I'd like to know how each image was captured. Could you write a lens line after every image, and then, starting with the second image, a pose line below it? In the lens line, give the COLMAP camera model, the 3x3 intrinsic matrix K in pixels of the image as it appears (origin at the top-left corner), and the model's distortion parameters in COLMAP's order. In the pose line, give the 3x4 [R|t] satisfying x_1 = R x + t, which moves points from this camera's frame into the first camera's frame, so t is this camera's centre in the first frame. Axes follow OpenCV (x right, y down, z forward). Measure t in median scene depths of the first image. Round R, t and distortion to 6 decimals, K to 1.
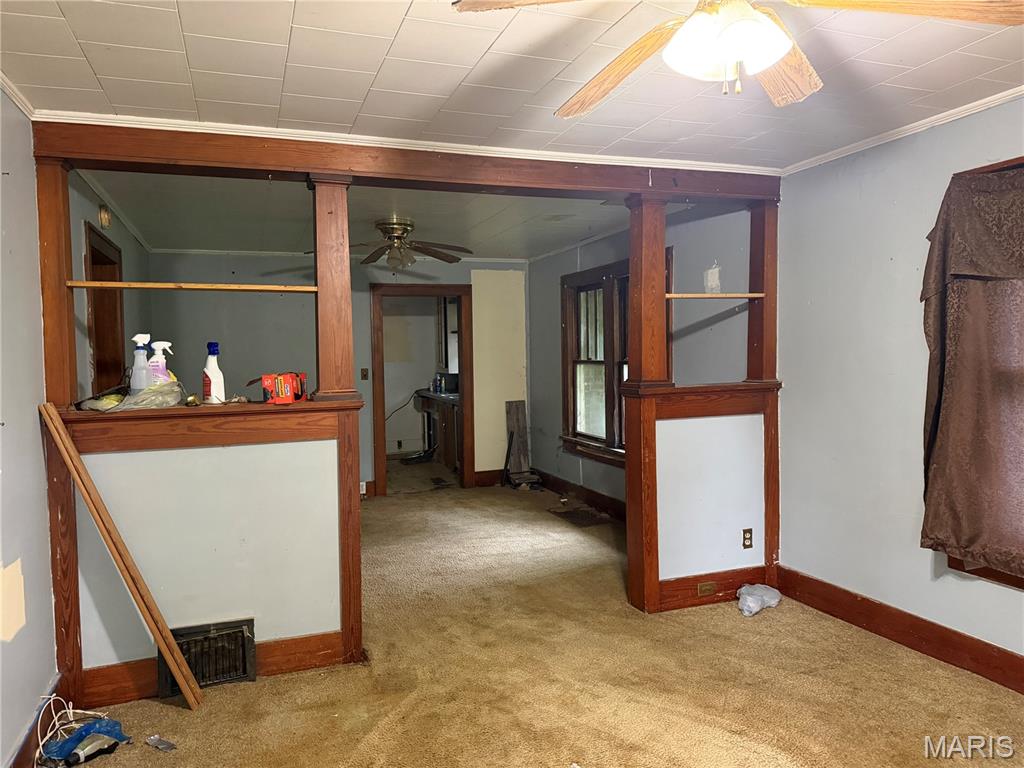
lens RADIAL K [[716.6, 0, 498.2], [0, 716.6, 387.4], [0, 0, 1]] dist [0.071880, -0.128159]
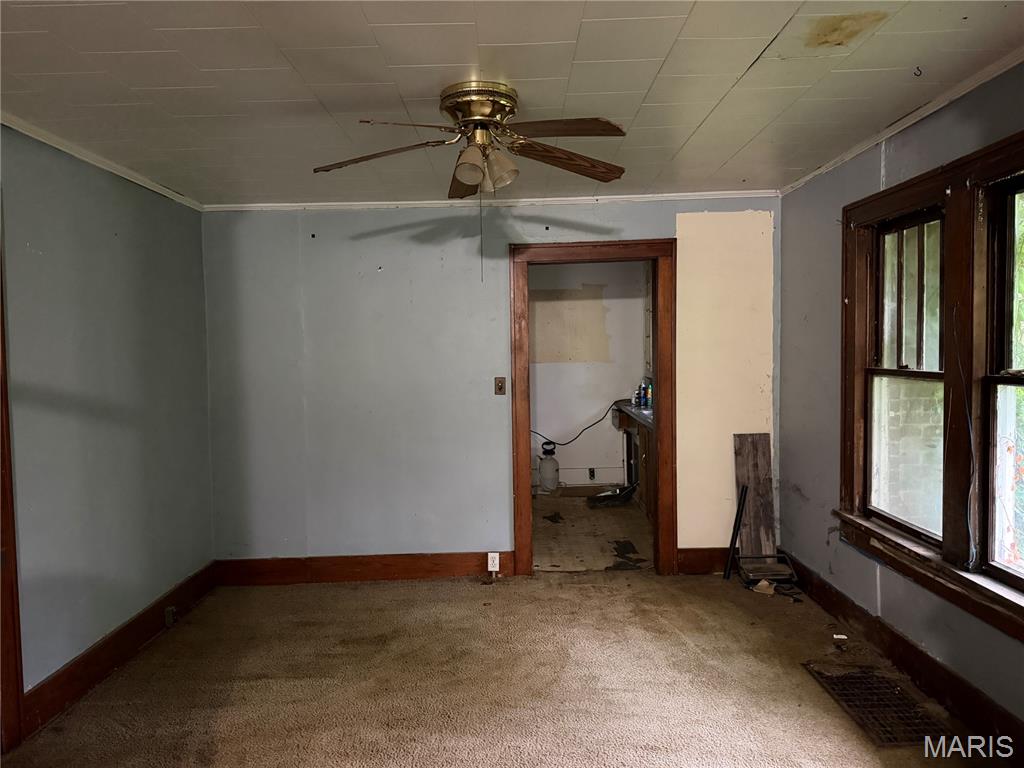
lens RADIAL K [[716.6, 0, 498.2], [0, 716.6, 387.4], [0, 0, 1]] dist [0.071880, -0.128159]
pose [[0.939754, 0.018908, -0.341329, 0.032740], [-0.015326, 0.999796, 0.013187, -0.026025], [0.341509, -0.007162, 0.939851, 0.407398]]
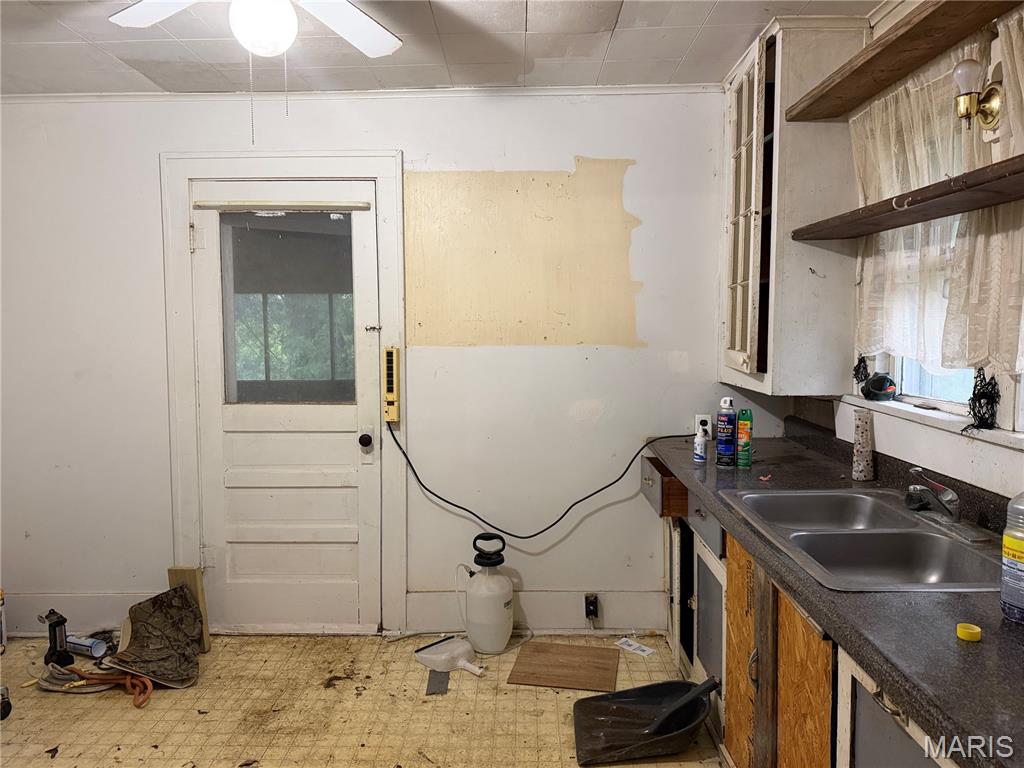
lens RADIAL K [[716.6, 0, 498.2], [0, 716.6, 387.4], [0, 0, 1]] dist [0.071880, -0.128159]
pose [[0.934520, 0.042393, -0.353377, -0.098820], [-0.028101, 0.998570, 0.045480, -0.043923], [0.354800, -0.032571, 0.934375, 1.018142]]
